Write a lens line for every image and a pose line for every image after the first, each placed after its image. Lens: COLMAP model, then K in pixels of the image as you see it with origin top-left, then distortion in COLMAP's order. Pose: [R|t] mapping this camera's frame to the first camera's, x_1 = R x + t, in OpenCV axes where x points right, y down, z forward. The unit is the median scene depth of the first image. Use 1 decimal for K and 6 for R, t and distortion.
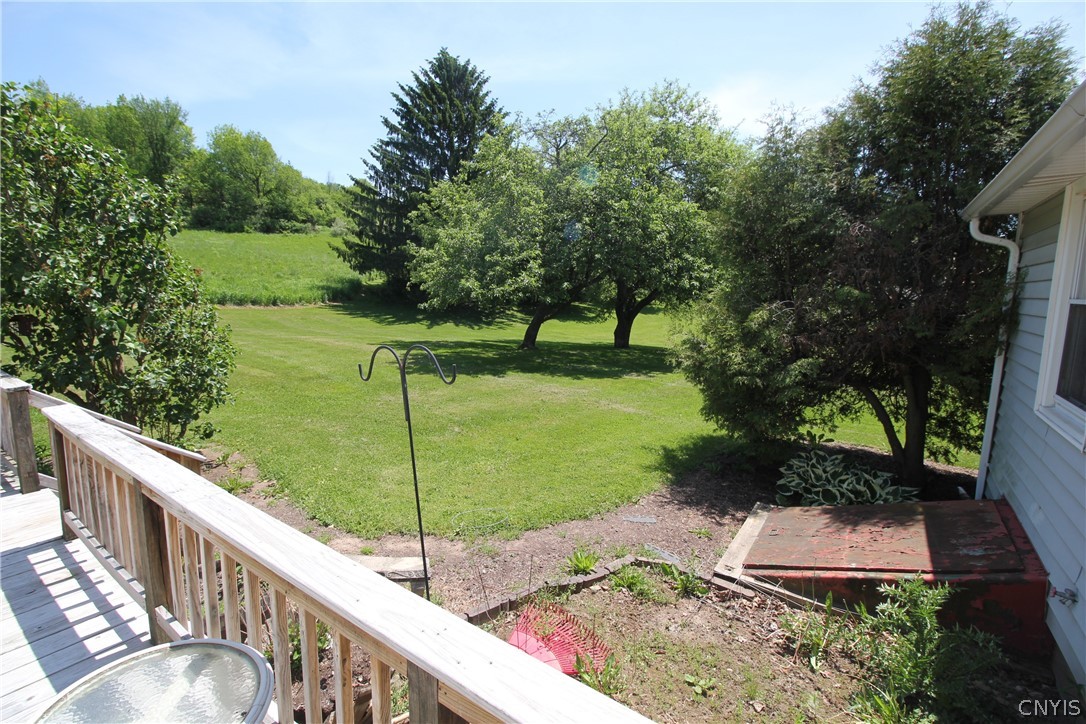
lens RADIAL K [[498.6, 0, 539.4], [0, 498.6, 357.6], [0, 0, 1]] dist [0.000423, -0.013569]
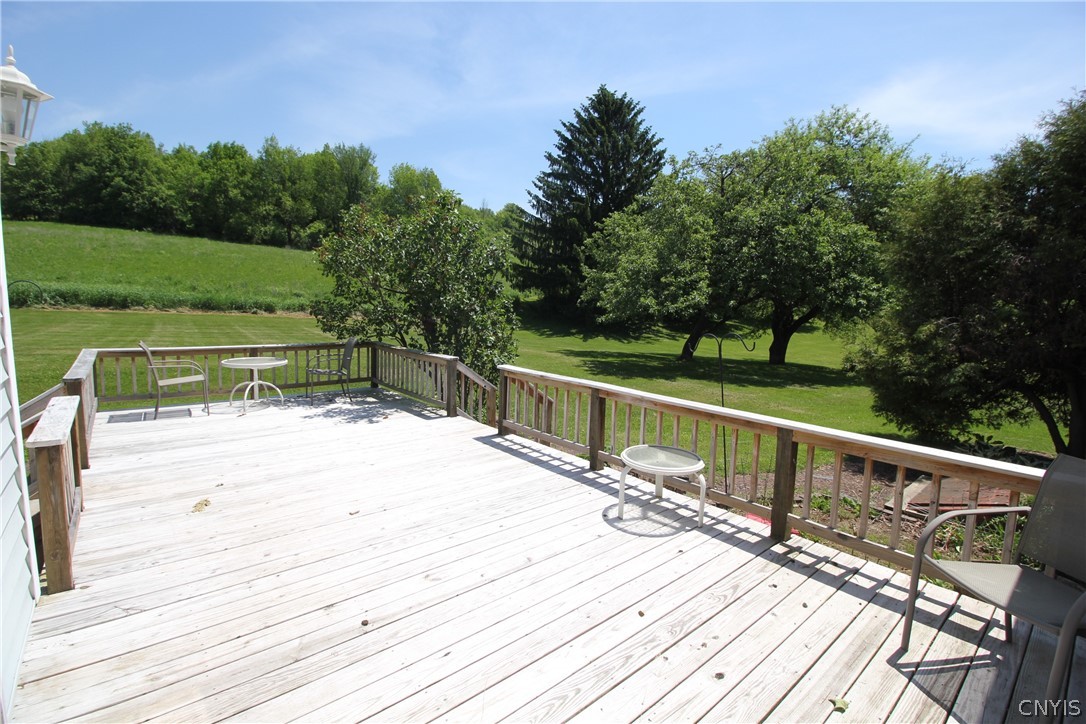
lens RADIAL K [[498.6, 0, 539.4], [0, 498.6, 357.6], [0, 0, 1]] dist [0.000423, -0.013569]
pose [[0.965596, 0.032106, -0.258057, -0.062505], [-0.040528, 0.998803, -0.027380, 0.021915], [0.256870, 0.036896, 0.965742, -0.160219]]
